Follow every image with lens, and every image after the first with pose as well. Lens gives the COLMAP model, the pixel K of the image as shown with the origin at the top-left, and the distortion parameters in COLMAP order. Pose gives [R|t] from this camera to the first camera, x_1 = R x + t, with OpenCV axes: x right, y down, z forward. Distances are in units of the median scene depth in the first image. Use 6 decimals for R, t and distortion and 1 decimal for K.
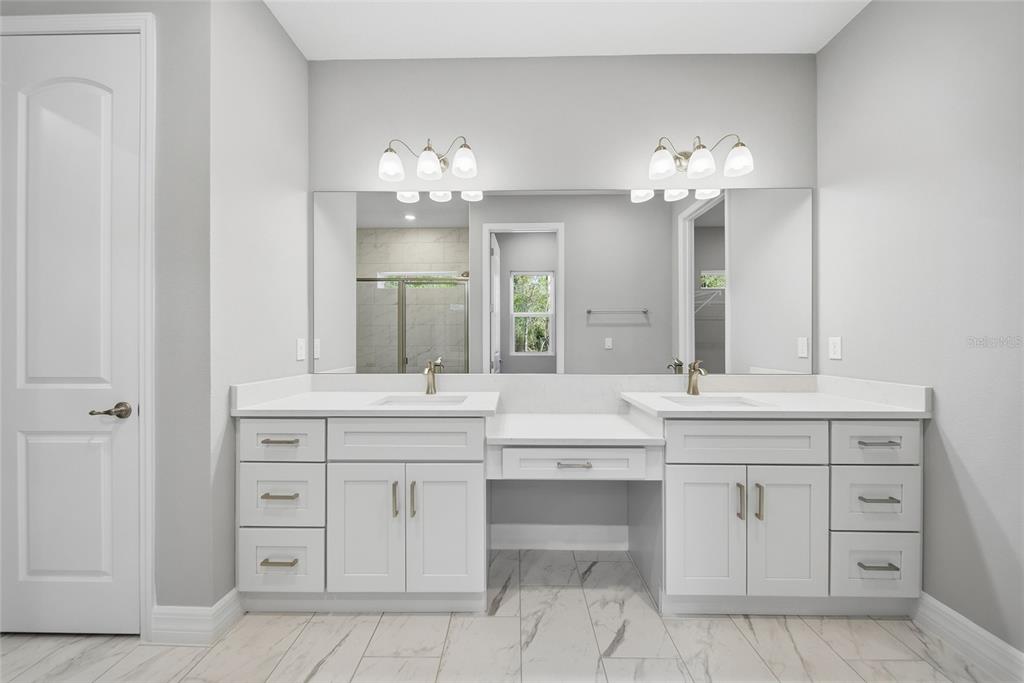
lens RADIAL K [[366.8, 0, 509.7], [0, 366.8, 340.0], [0, 0, 1]] dist [-0.001075, -0.000312]
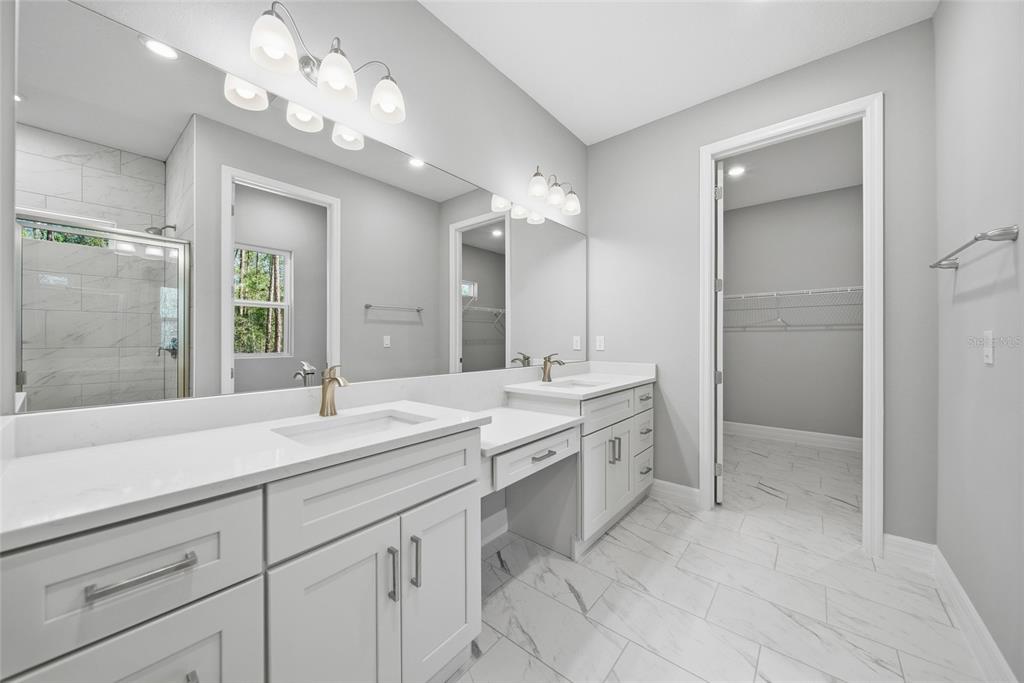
lens RADIAL K [[366.8, 0, 508.4], [0, 366.8, 340.3], [0, 0, 1]] dist [-0.001075, -0.000312]
pose [[0.623446, -0.000596, 0.781866, -0.604401], [-0.001889, 0.999996, 0.002268, 0.007769], [-0.781864, -0.002891, 0.623442, 0.367254]]
